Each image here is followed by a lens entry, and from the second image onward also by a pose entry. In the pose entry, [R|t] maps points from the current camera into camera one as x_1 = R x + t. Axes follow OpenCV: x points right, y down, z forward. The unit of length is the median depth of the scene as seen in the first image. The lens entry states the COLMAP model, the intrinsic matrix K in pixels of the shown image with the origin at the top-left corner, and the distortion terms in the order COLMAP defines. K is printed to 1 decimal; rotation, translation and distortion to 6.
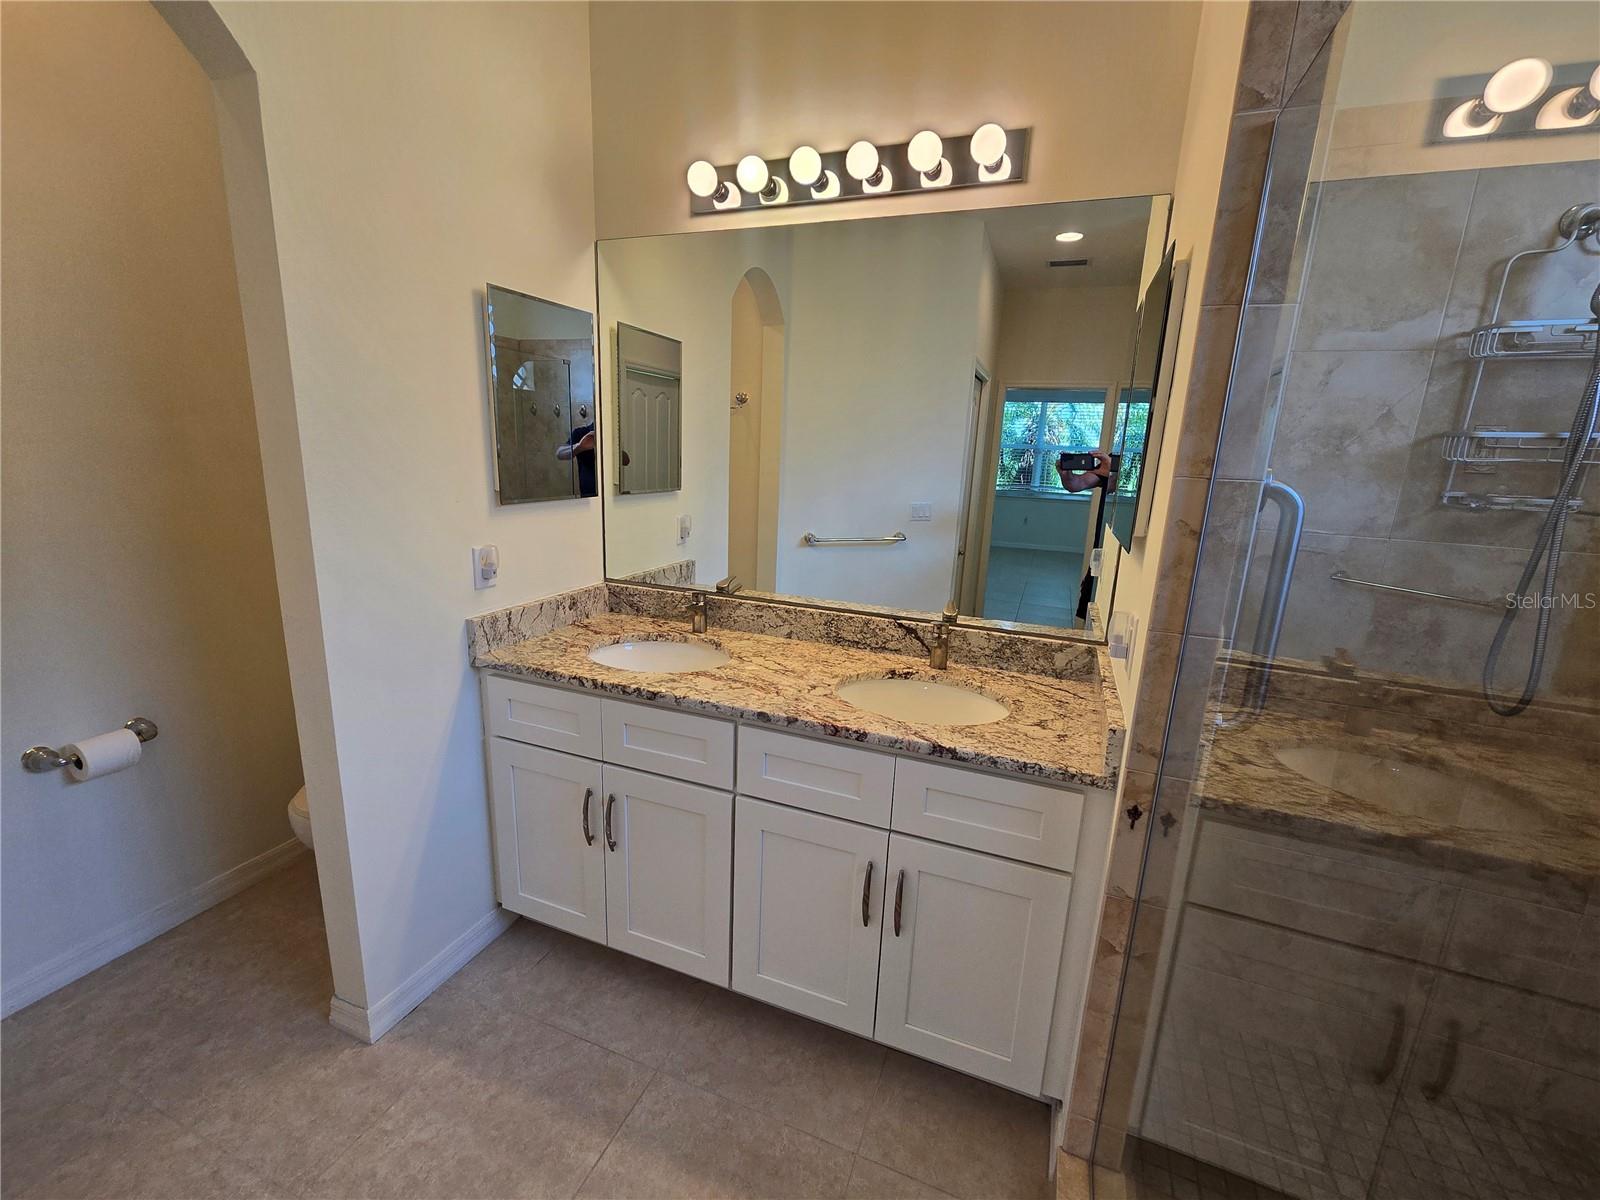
lens RADIAL K [[658.8, 0, 807.6], [0, 658.8, 604.4], [0, 0, 1]] dist [-0.002887, 0.002295]
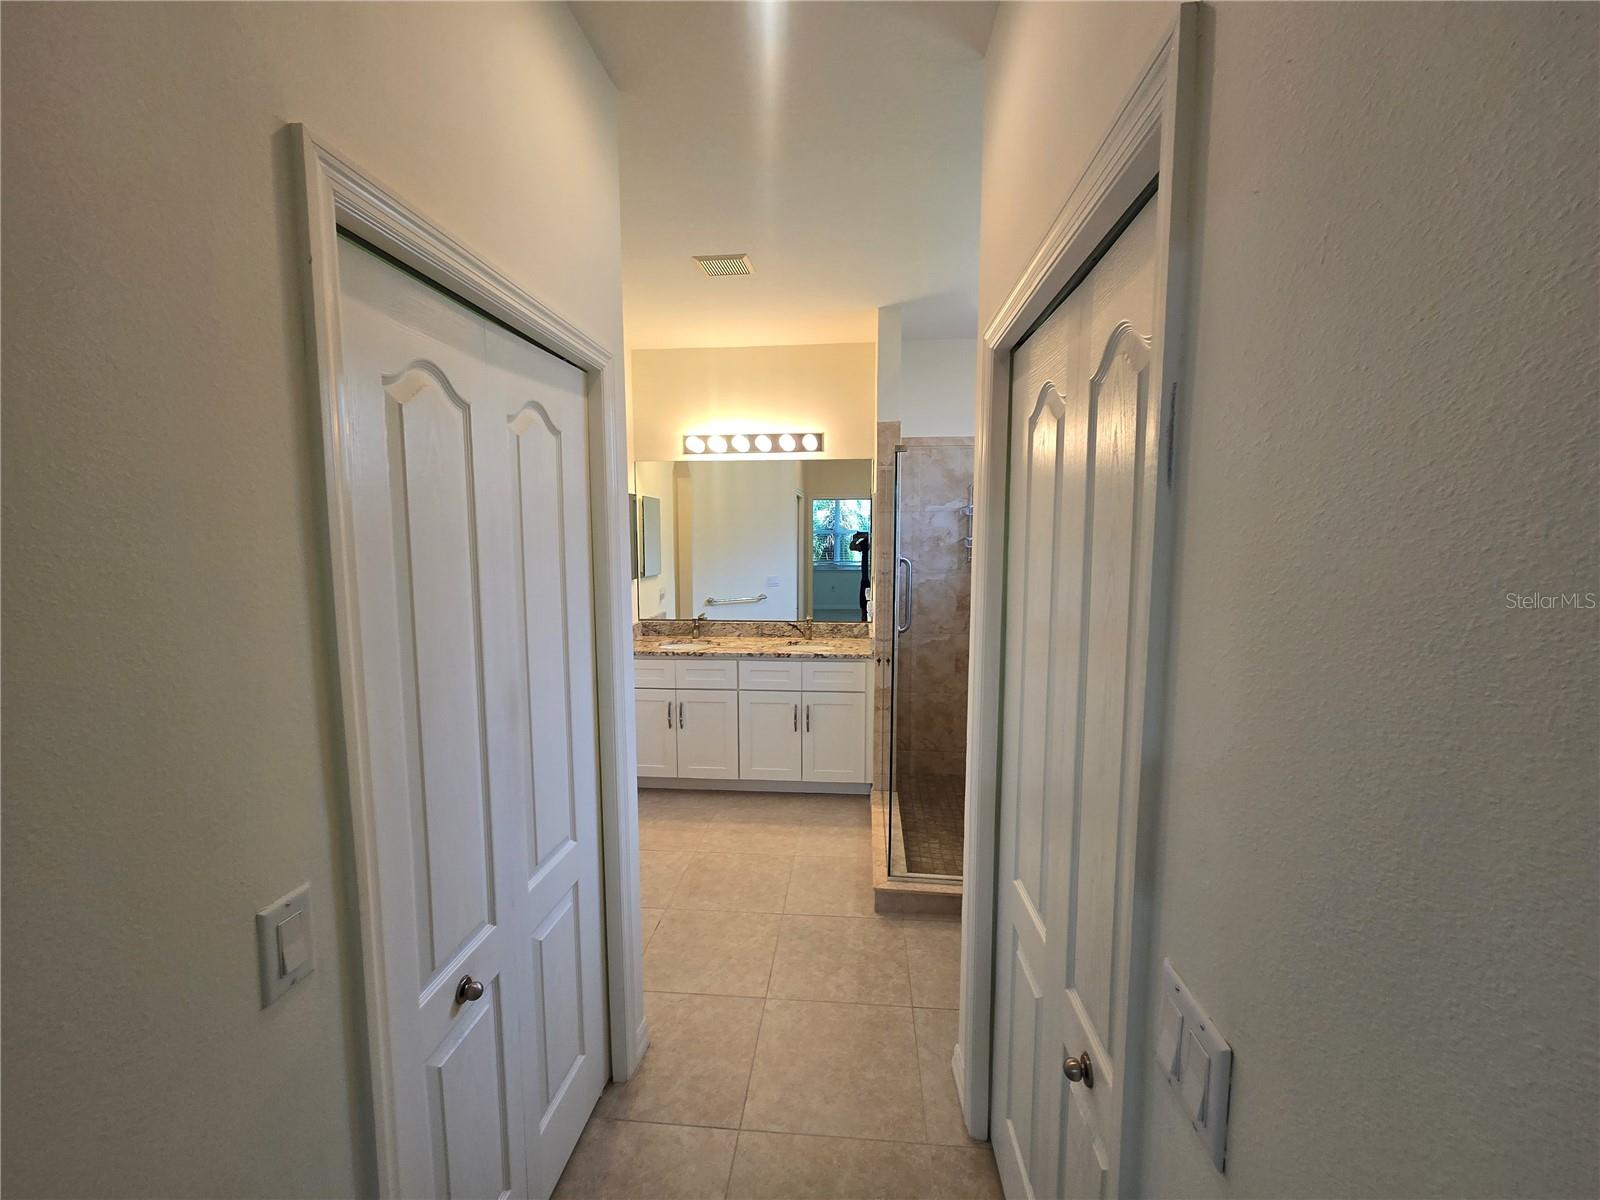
lens RADIAL K [[658.8, 0, 797.5], [0, 658.8, 597.9], [0, 0, 1]] dist [-0.002887, 0.002295]
pose [[0.962824, -0.067856, 0.261468, -0.548145], [0.101550, 0.987858, -0.117579, 0.271659], [-0.250315, 0.139760, 0.958024, -1.568026]]
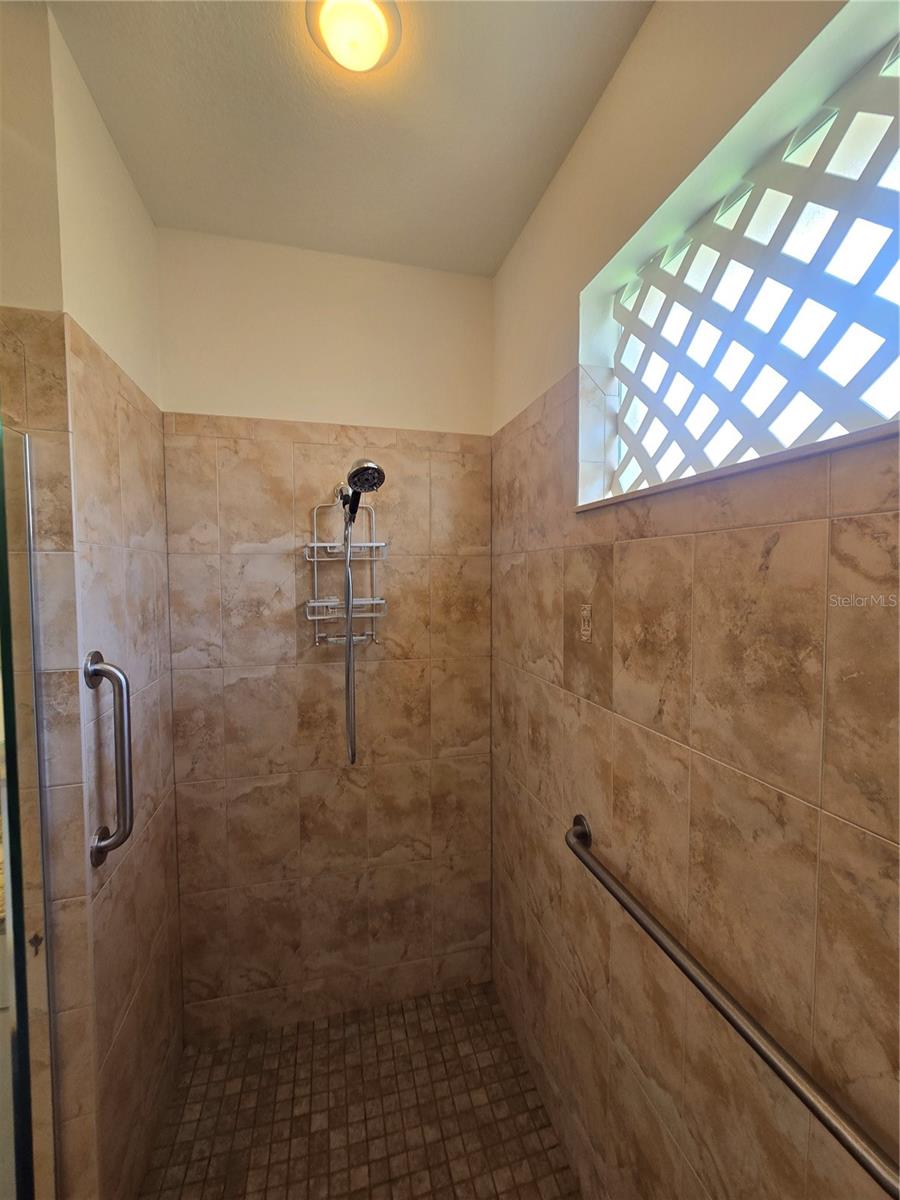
lens RADIAL K [[494.1, 0, 455.2], [0, 494.1, 602.0], [0, 0, 1]] dist [-0.002887, 0.002295]
pose [[0.798954, -0.076663, 0.596486, 0.477044], [0.177491, 0.977720, -0.112077, -0.044046], [-0.574604, 0.195415, 0.794760, -0.222952]]
